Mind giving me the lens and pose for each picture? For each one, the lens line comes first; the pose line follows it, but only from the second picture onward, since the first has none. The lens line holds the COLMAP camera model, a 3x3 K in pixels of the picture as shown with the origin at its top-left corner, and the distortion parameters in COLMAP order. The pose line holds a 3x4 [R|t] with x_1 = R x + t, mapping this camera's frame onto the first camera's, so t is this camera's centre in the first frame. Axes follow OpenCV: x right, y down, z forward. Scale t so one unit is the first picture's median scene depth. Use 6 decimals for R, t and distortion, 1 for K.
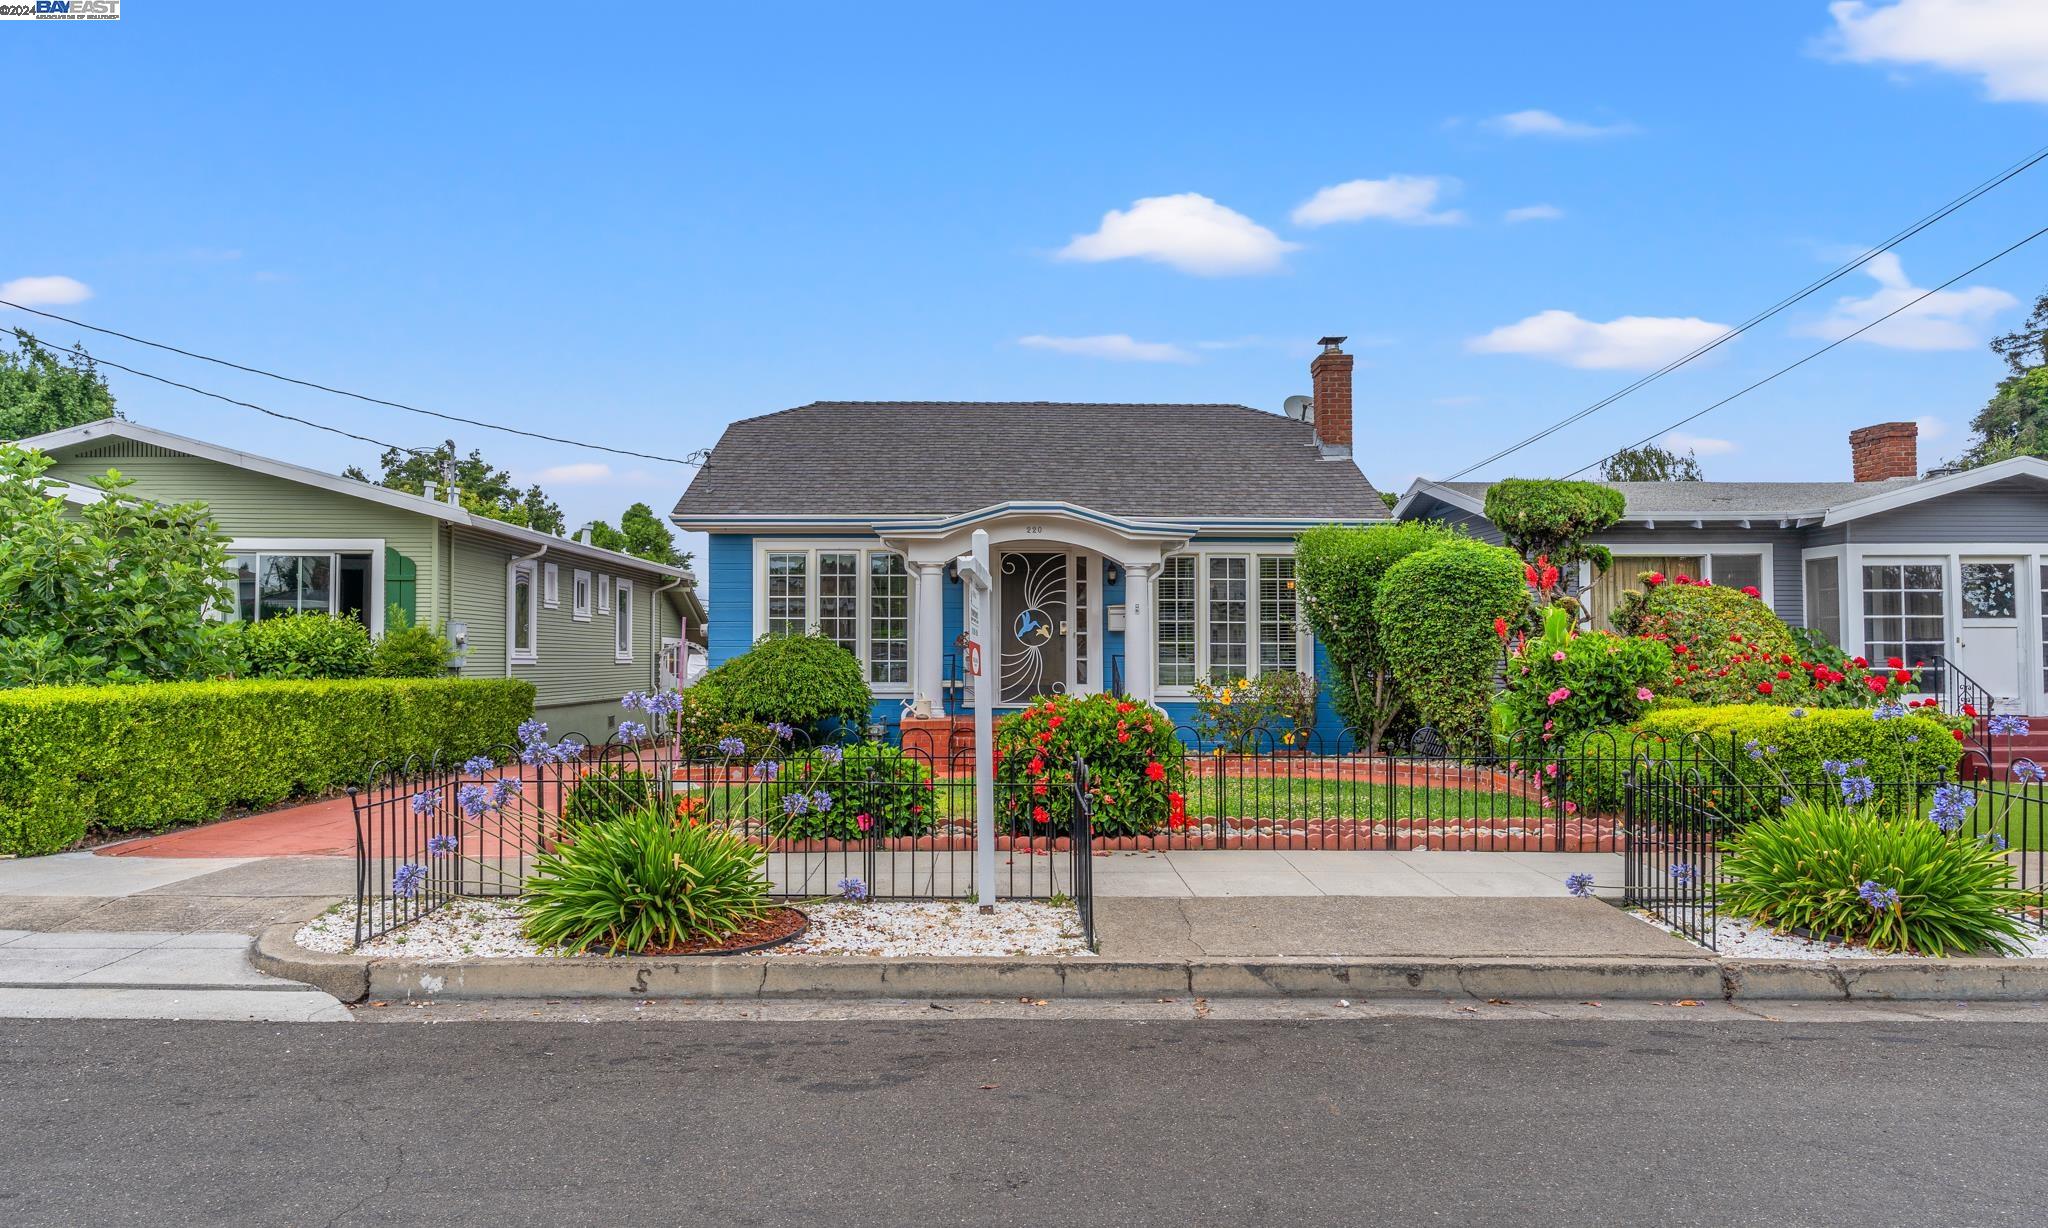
lens RADIAL K [[1286.2, 0, 1011.2], [0, 1286.2, 651.8], [0, 0, 1]] dist [0.000563, -0.000196]
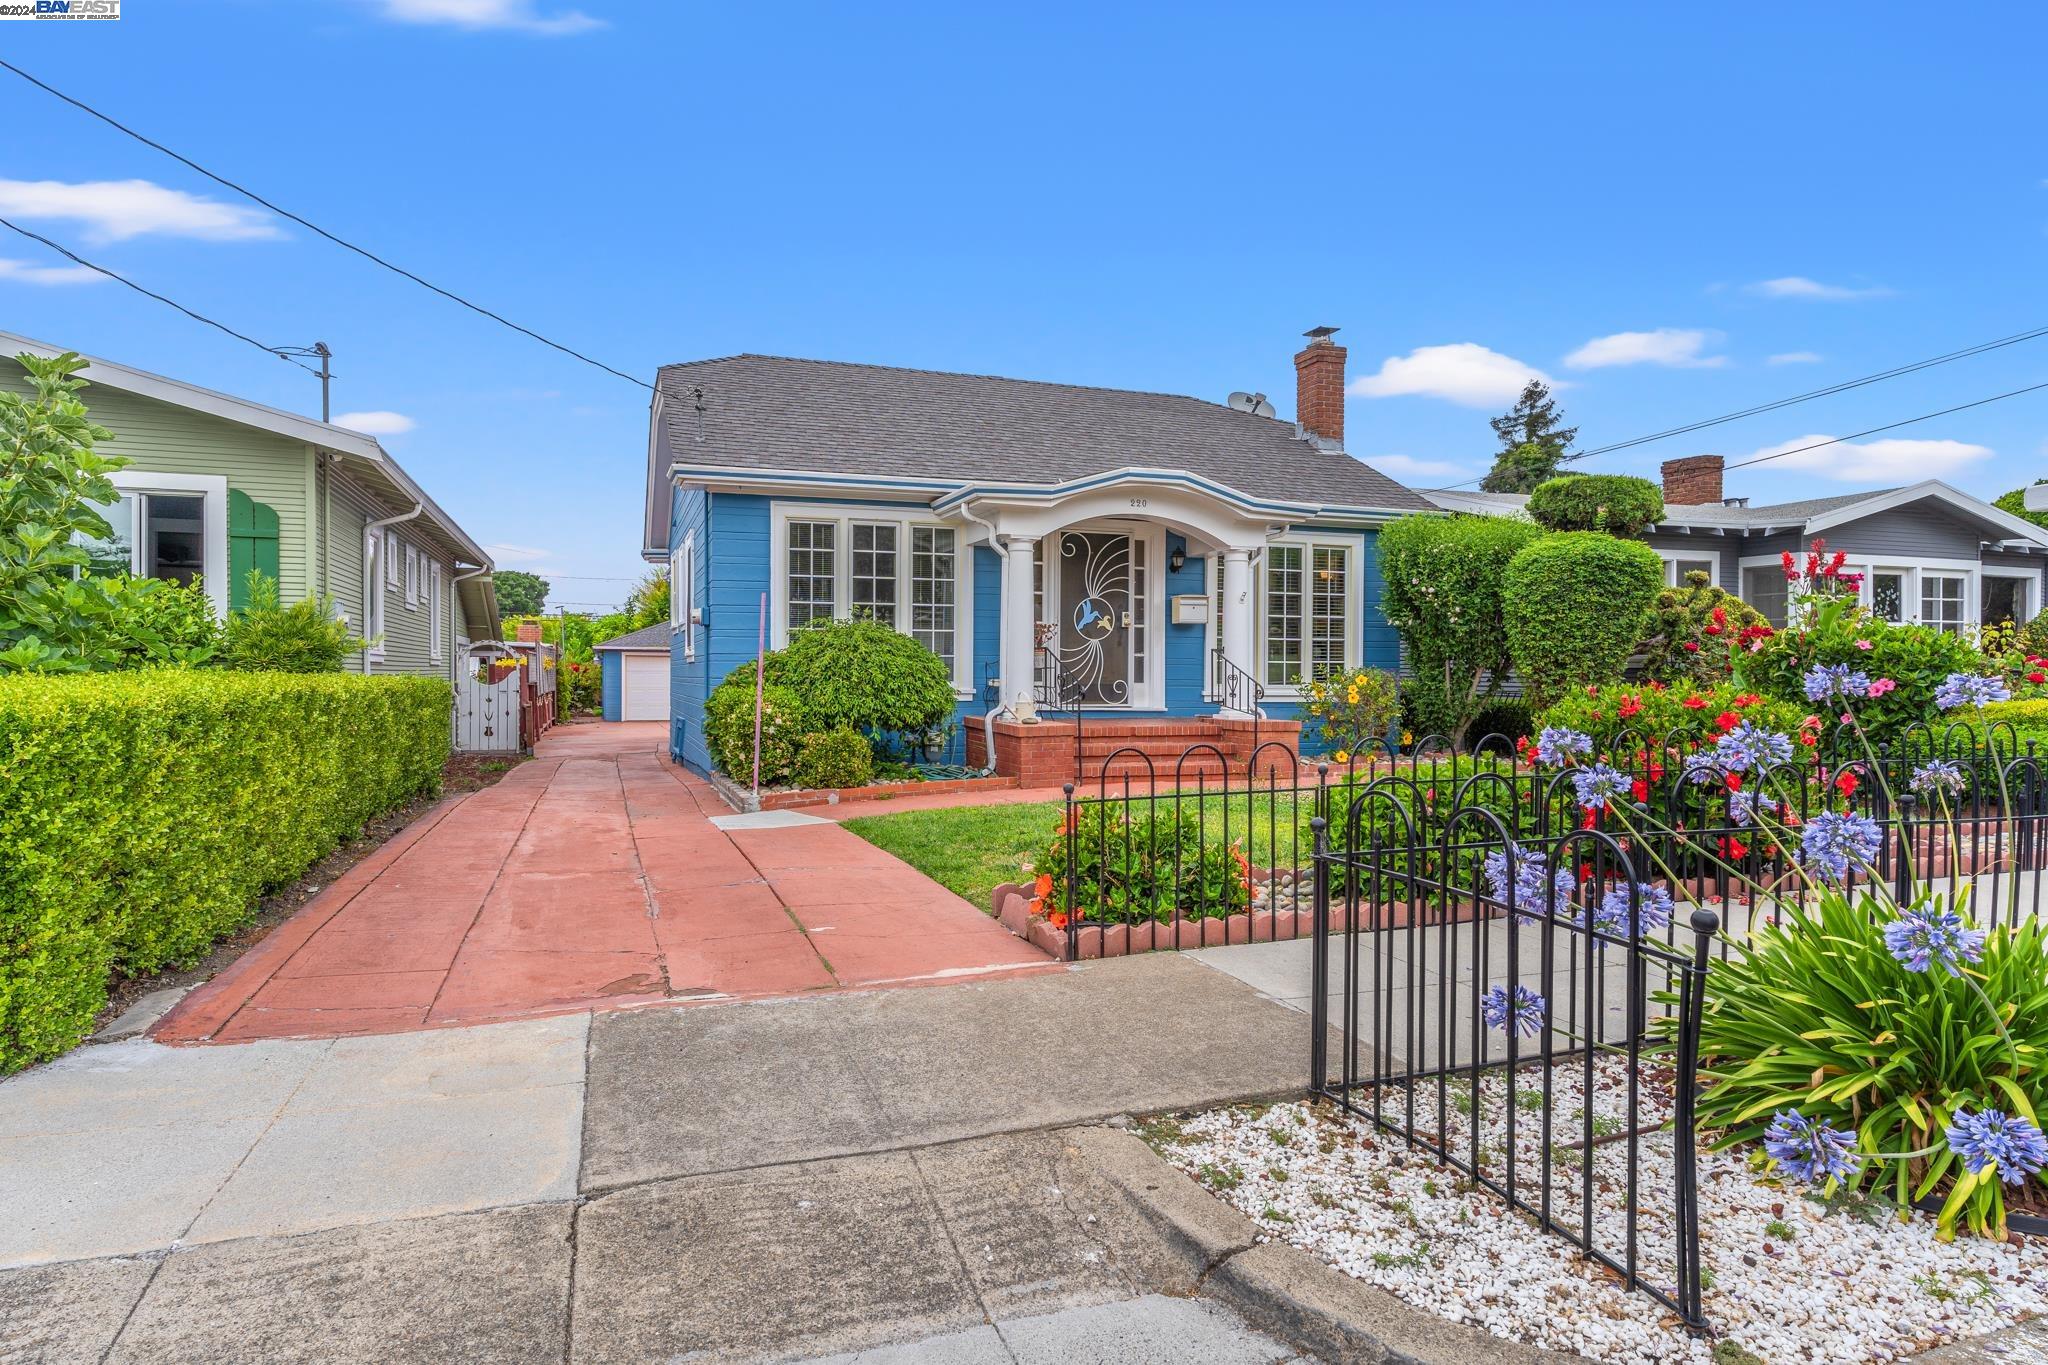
lens RADIAL K [[1160.6, 0, 1017.9], [0, 1160.6, 684.6], [0, 0, 1]] dist [-0.000436, 0.002710]
pose [[0.943882, -0.003493, 0.330265, -0.293365], [-0.002251, 0.999853, 0.017010, 0.012738], [-0.330276, -0.016799, 0.943735, 0.270915]]
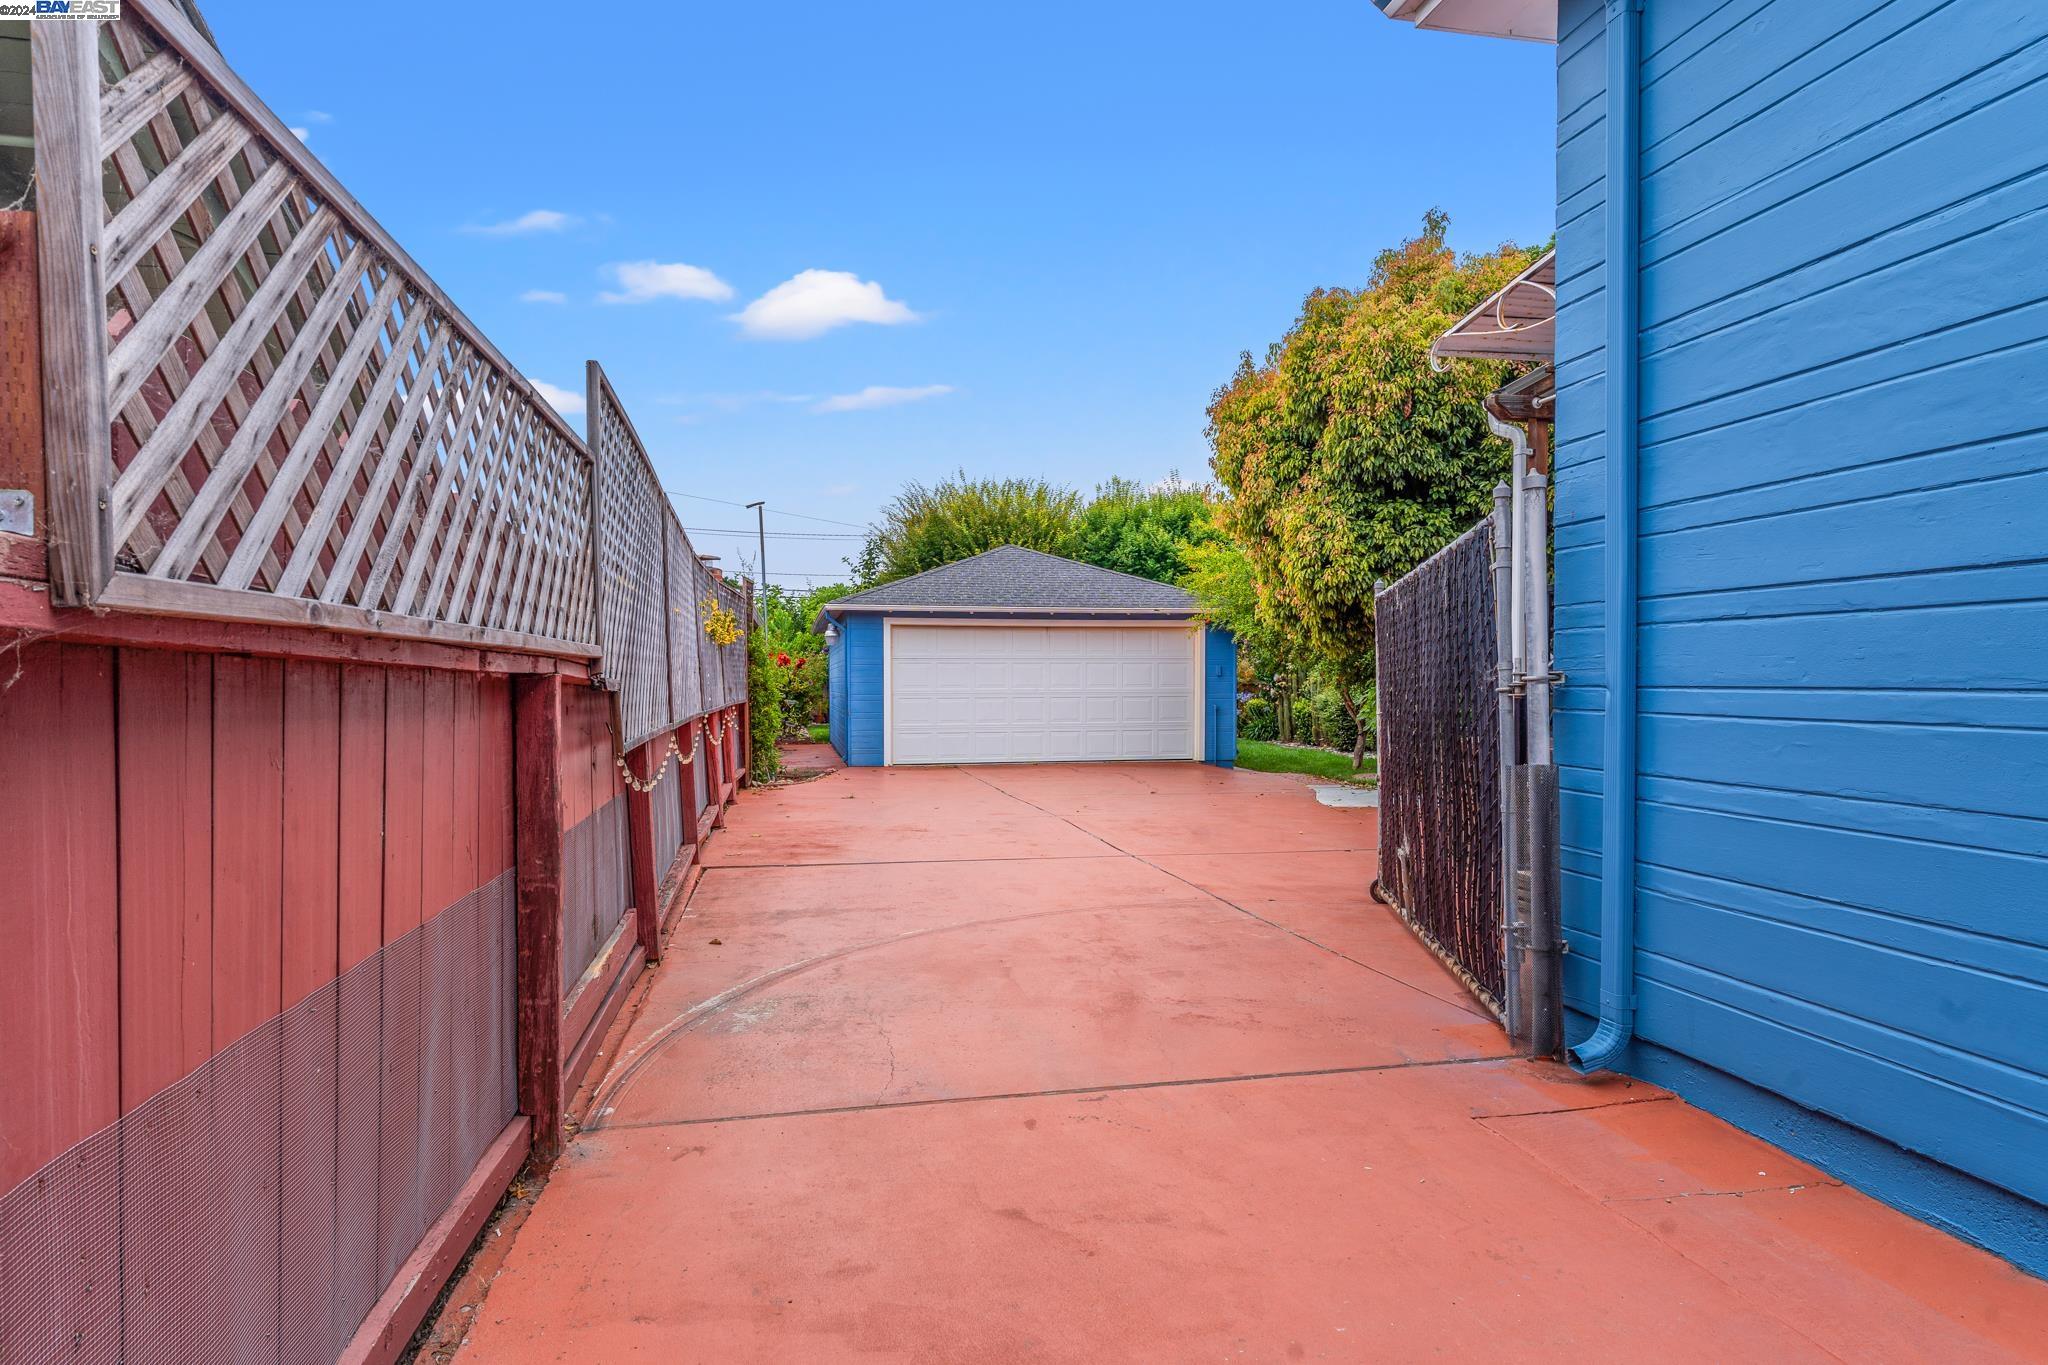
lens RADIAL K [[1143.4, 0, 1026.5], [0, 1143.4, 699.7], [0, 0, 1]] dist [-0.005129, -0.000295]
pose [[0.981812, -0.009503, 0.189620, -0.344498], [0.004661, 0.999652, 0.025968, 0.037381], [-0.189801, -0.024612, 0.981514, 1.604149]]
